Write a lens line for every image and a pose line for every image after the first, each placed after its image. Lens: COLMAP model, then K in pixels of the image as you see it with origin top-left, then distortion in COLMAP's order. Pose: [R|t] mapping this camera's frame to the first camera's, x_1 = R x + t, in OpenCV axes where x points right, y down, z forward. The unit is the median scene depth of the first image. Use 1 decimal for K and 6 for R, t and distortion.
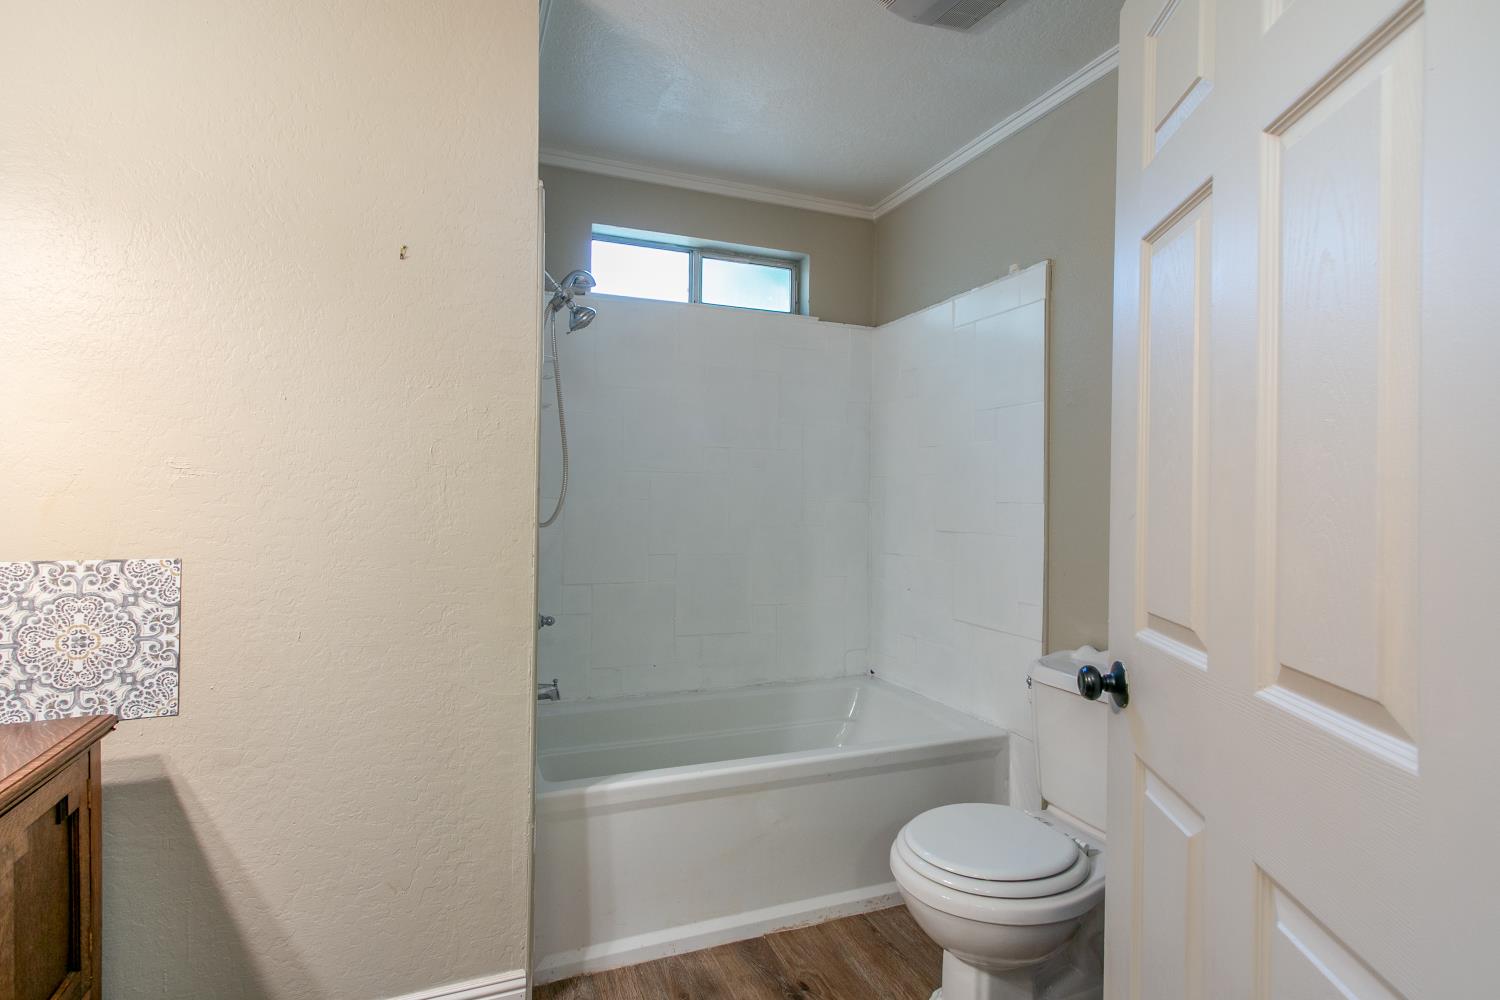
lens RADIAL K [[692.7, 0, 746.0], [0, 692.7, 509.3], [0, 0, 1]] dist [0.001573, 0.000719]
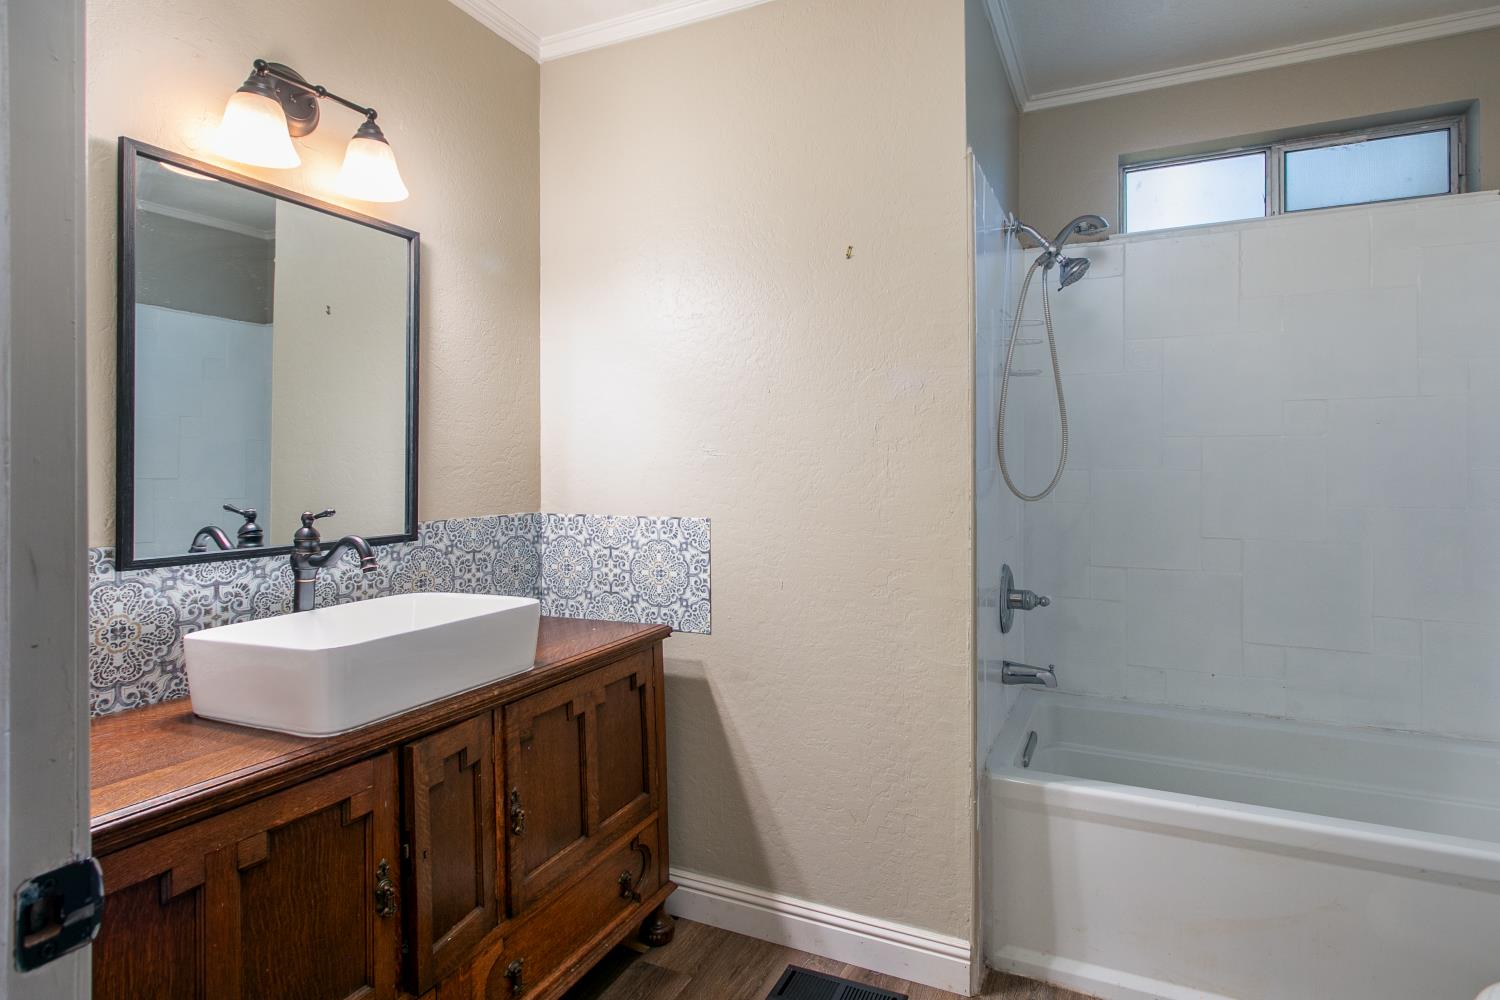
lens RADIAL K [[707.5, 0, 750.8], [0, 707.5, 488.4], [0, 0, 1]] dist [0.002971, 0.000602]
pose [[0.719288, 0.005895, -0.694687, 0.194816], [0.001159, 0.999952, 0.009685, -0.000005], [0.694711, -0.007772, 0.719247, 0.068316]]
